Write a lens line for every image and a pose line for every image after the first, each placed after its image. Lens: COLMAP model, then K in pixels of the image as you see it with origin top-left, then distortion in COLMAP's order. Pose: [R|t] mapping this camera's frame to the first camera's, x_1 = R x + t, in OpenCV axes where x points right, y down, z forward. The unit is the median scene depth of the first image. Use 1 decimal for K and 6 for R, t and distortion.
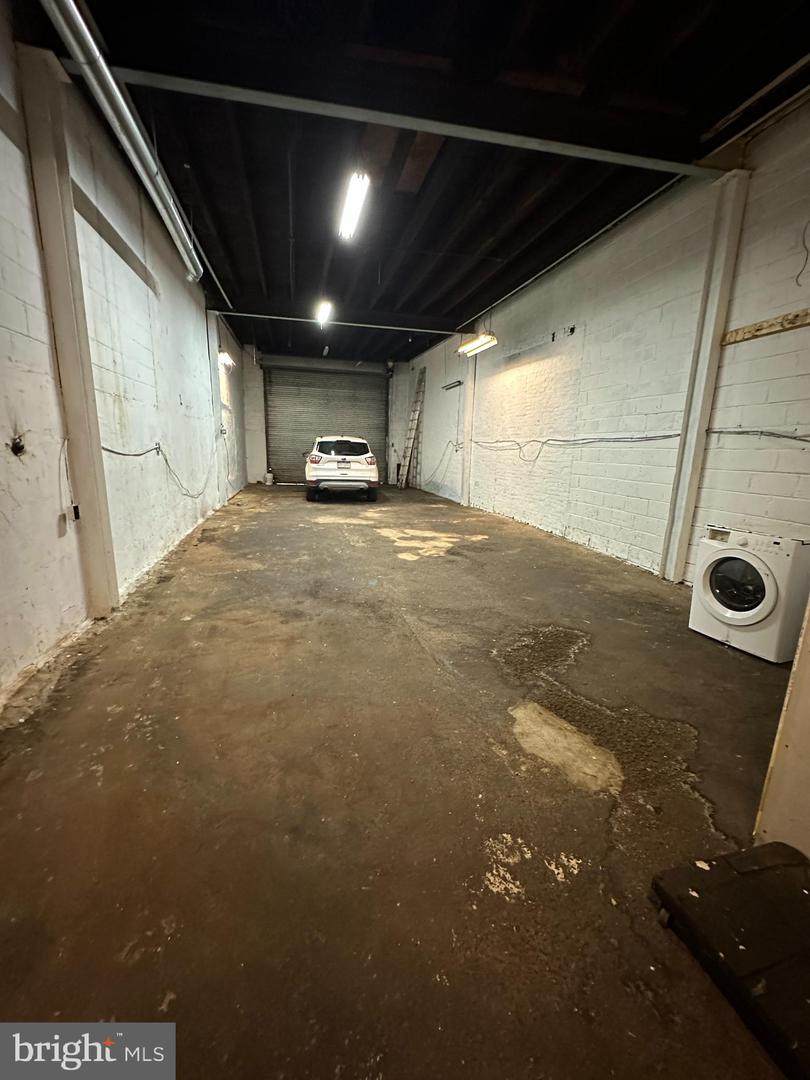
lens RADIAL K [[439.1, 0, 403.9], [0, 439.1, 539.1], [0, 0, 1]] dist [-0.005917, 0.000572]
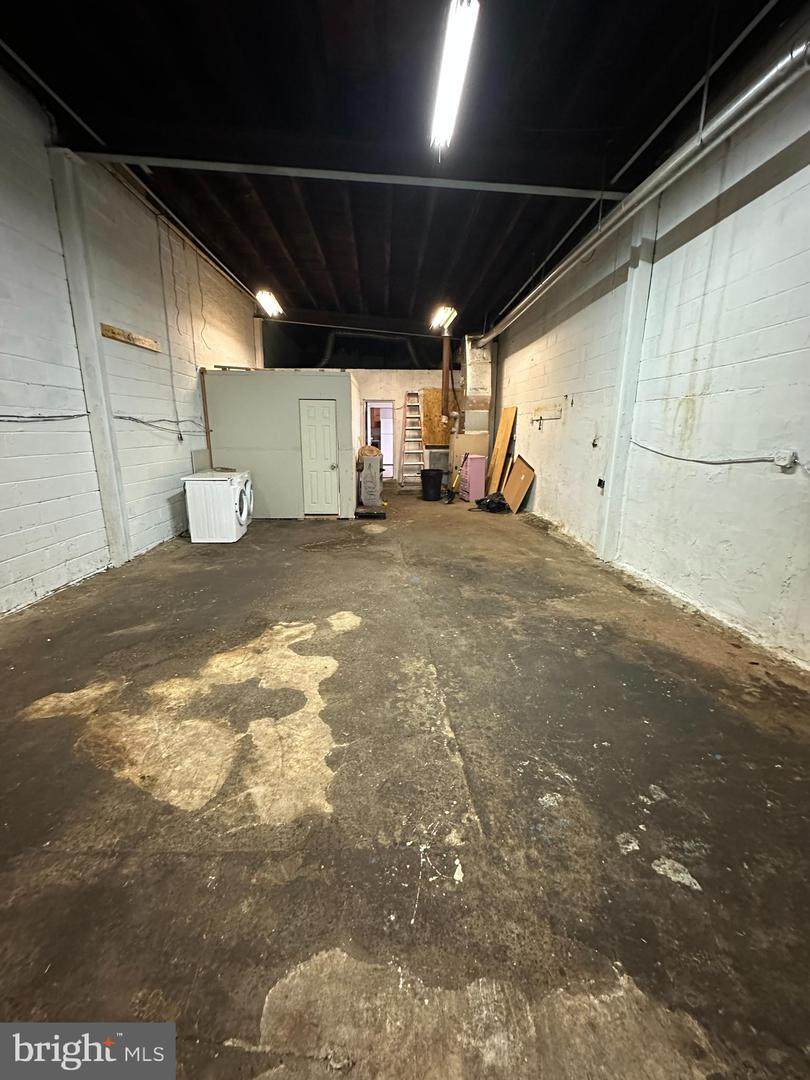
lens RADIAL K [[439.1, 0, 402.2], [0, 439.1, 540.0], [0, 0, 1]] dist [-0.005917, 0.000572]
pose [[-0.978374, -0.081194, 0.190241, -0.205894], [0.010332, 0.899405, 0.436994, -0.382311], [-0.206585, 0.429509, -0.879116, 1.708284]]
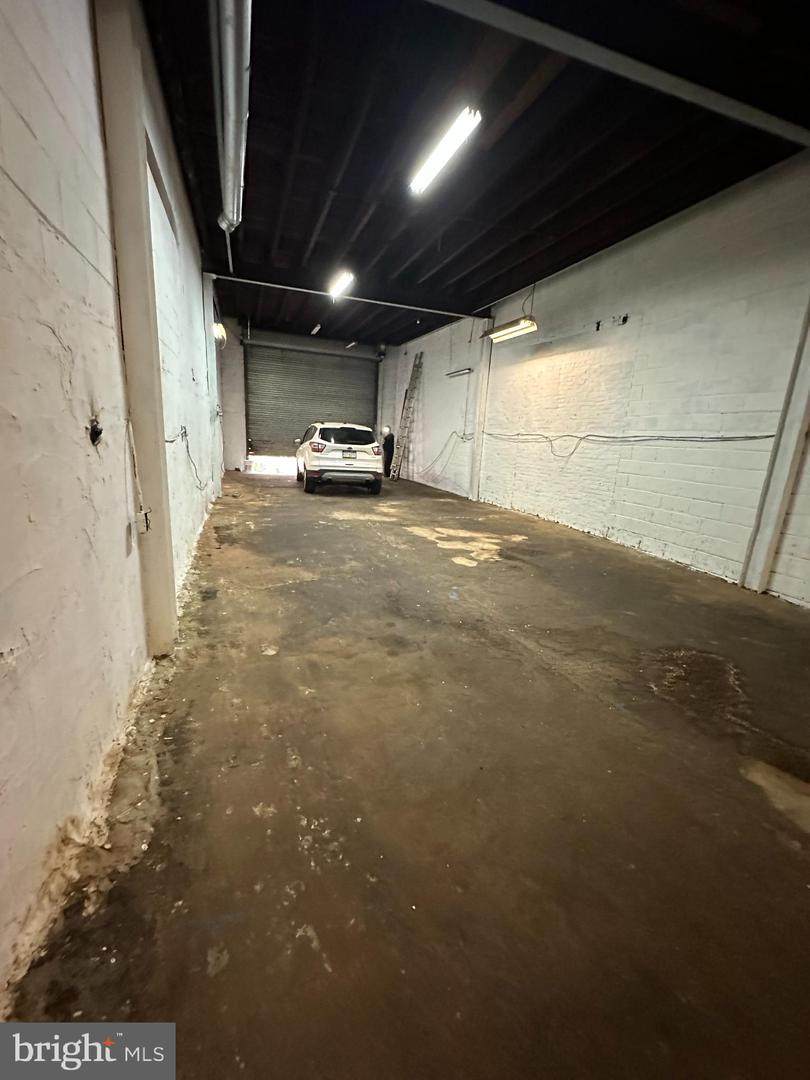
lens RADIAL K [[439.1, 0, 404.2], [0, 439.1, 538.8], [0, 0, 1]] dist [-0.005917, 0.000572]
pose [[0.994340, 0.005769, 0.106090, -0.243200], [-0.008530, 0.999636, 0.025589, -0.033555], [-0.105904, -0.026349, 0.994027, 0.134498]]
